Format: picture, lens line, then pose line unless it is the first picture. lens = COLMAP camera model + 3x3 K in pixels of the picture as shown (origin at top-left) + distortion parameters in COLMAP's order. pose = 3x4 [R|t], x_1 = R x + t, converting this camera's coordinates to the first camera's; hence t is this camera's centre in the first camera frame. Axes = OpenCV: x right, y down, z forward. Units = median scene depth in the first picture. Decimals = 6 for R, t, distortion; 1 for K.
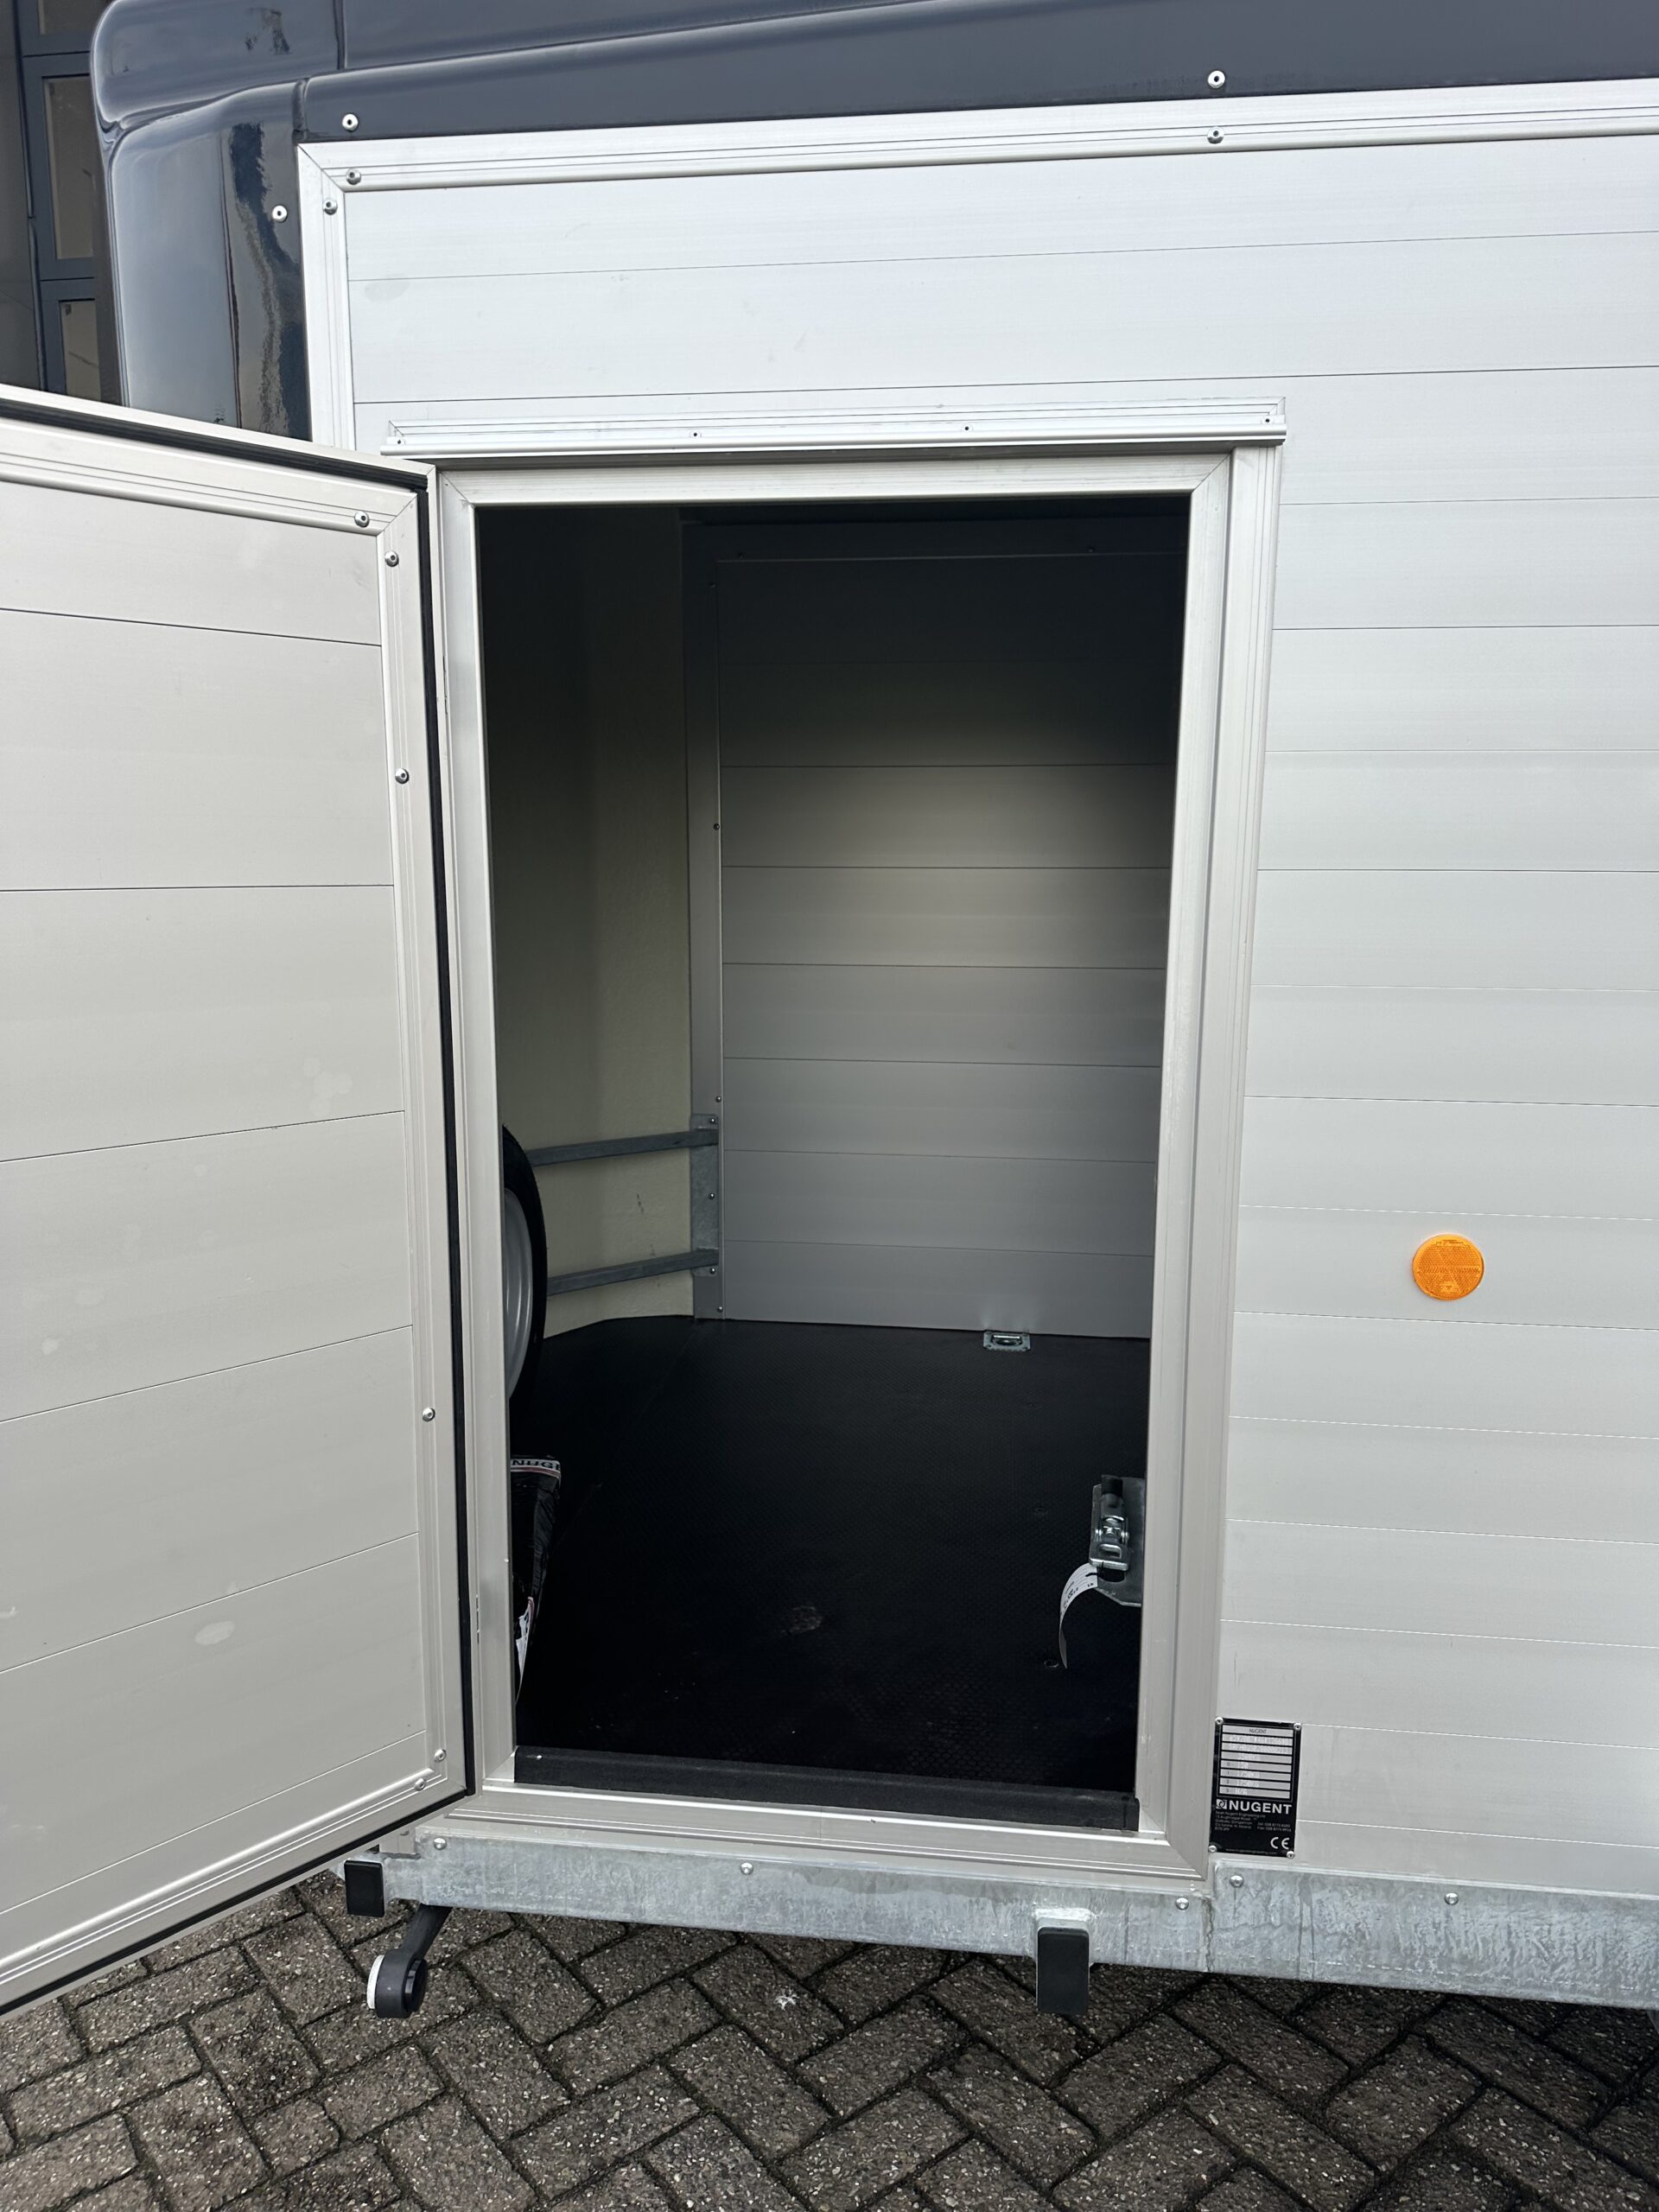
lens RADIAL K [[1554.3, 0, 829.5], [0, 1554.3, 1106.0], [0, 0, 1]] dist [-0.002058, -0.004599]
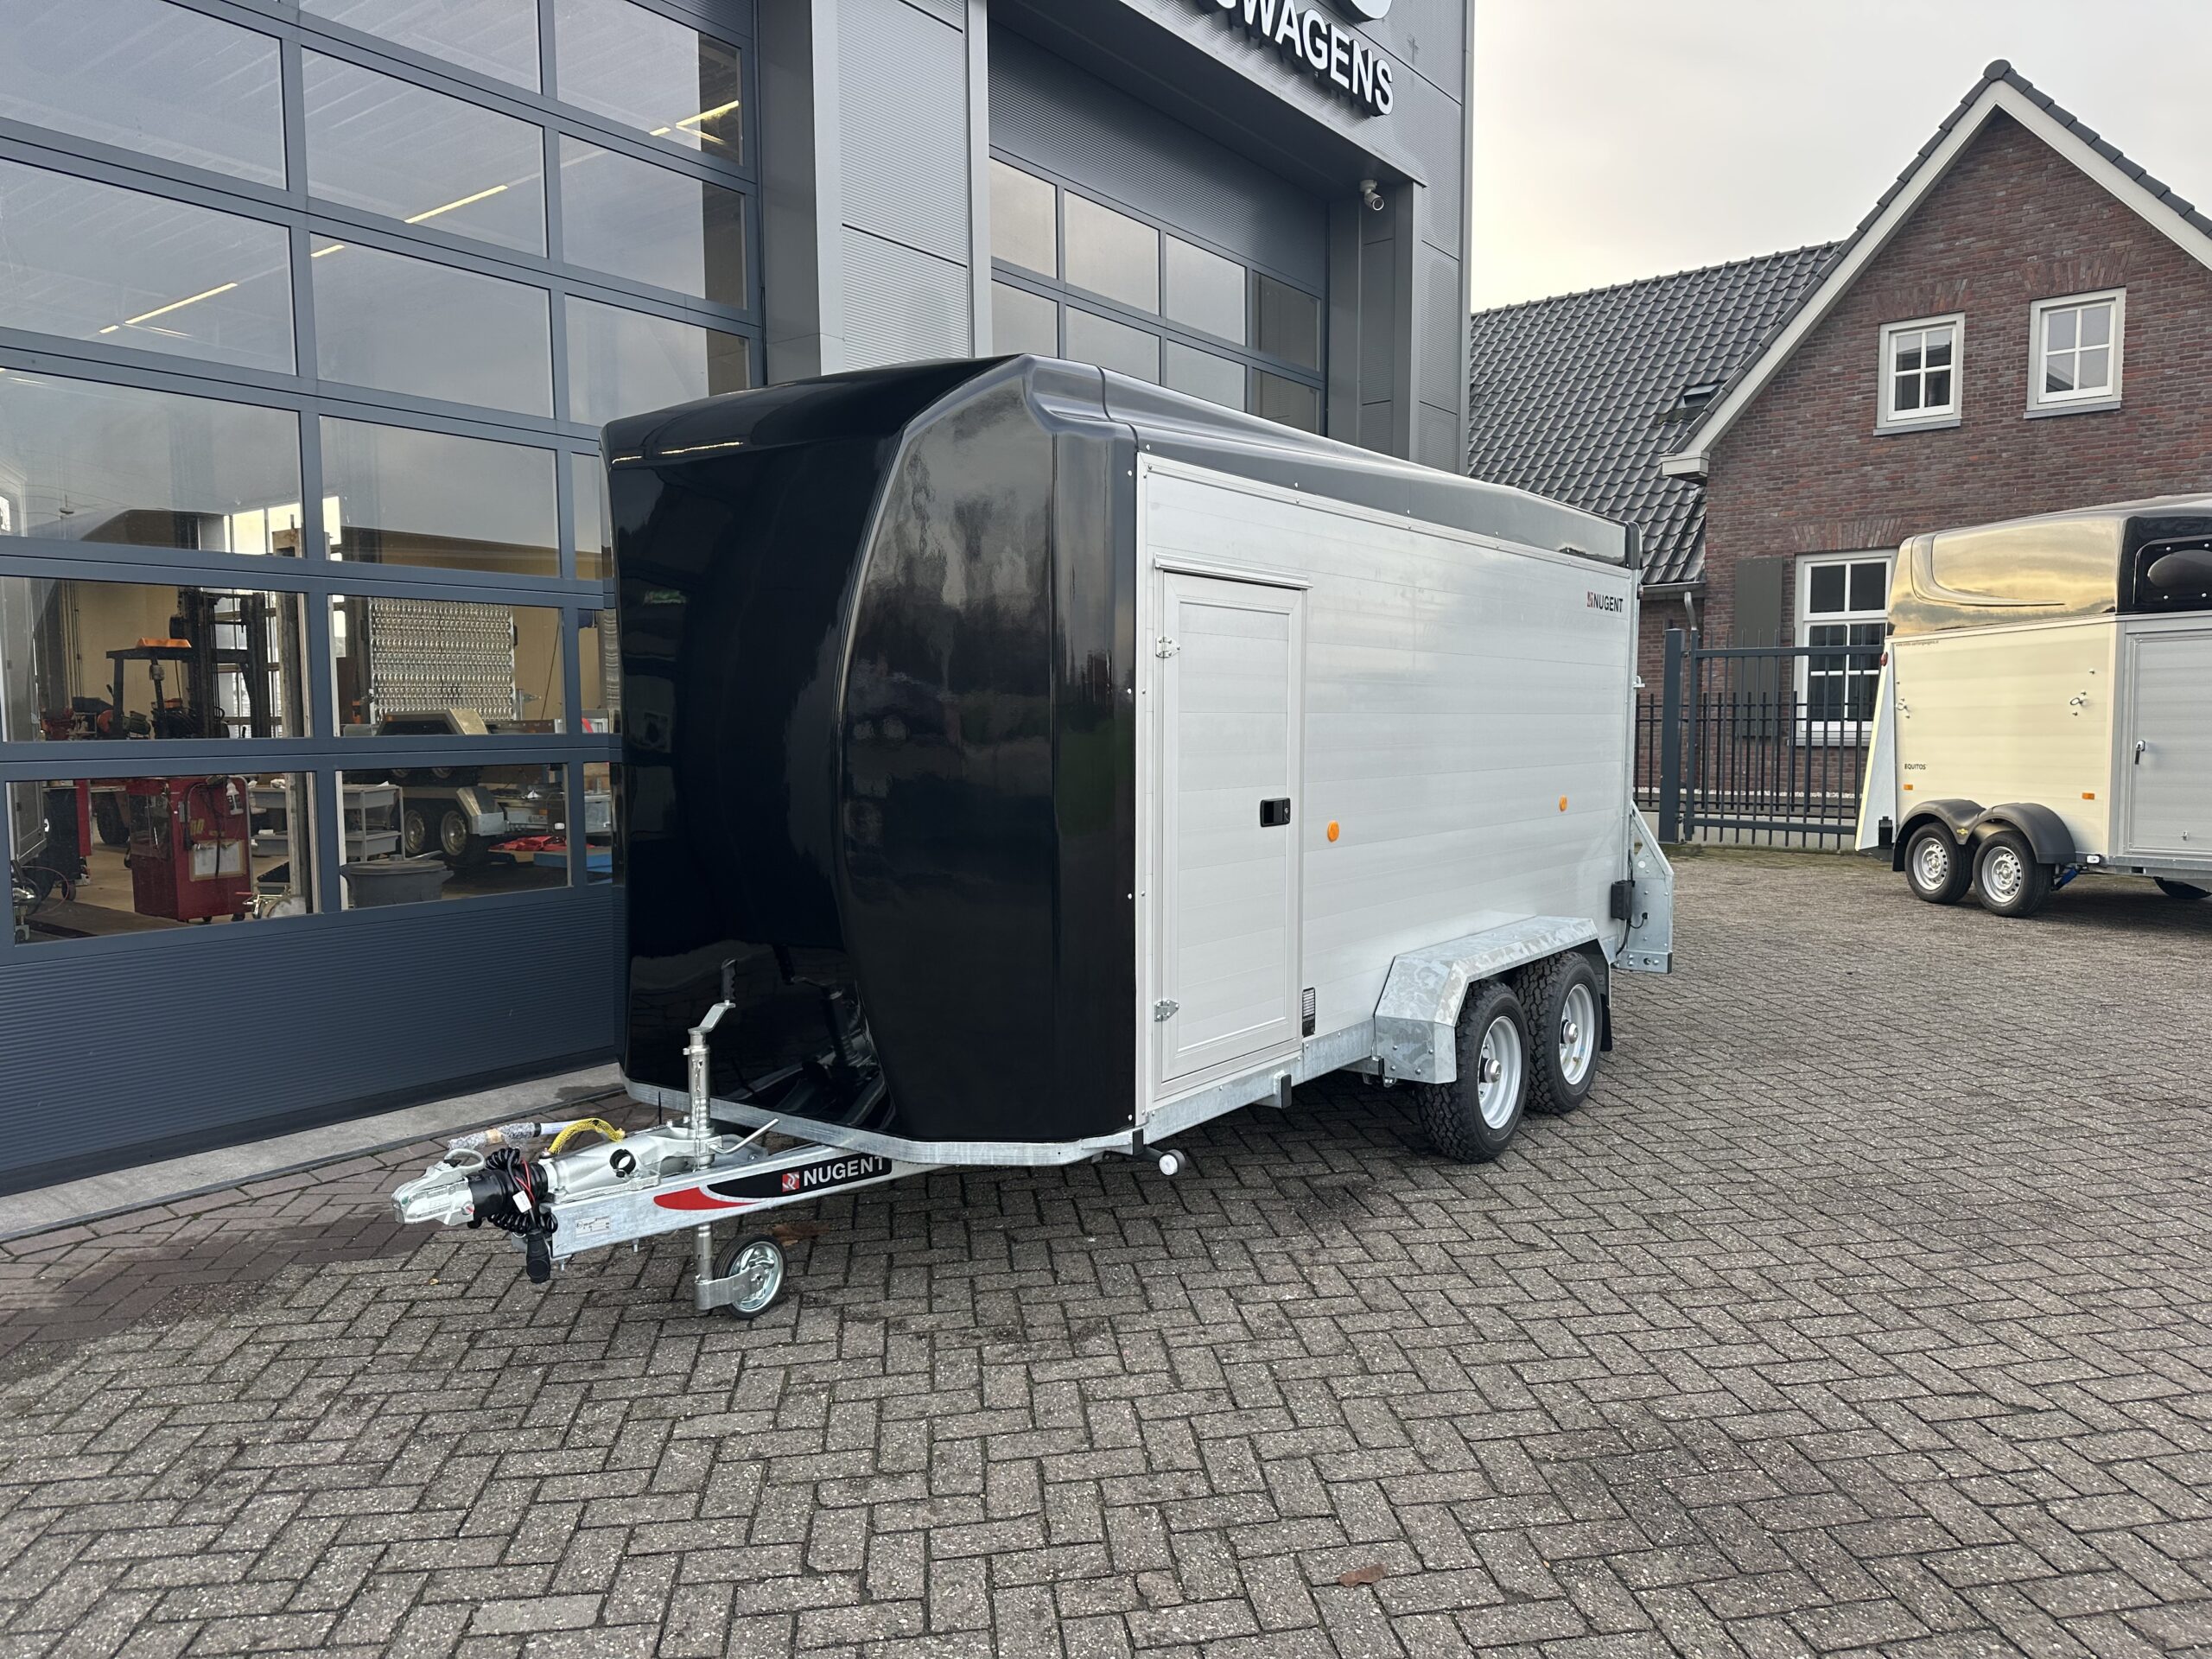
lens RADIAL K [[1554.3, 0, 1103.7], [0, 1554.3, 817.6], [0, 0, 1]] dist [-0.002058, -0.004599]
pose [[0.492179, -0.075033, 0.867254, -2.025999], [0.144046, 0.989563, 0.003866, -0.006935], [-0.858493, 0.123021, 0.497850, -0.169686]]
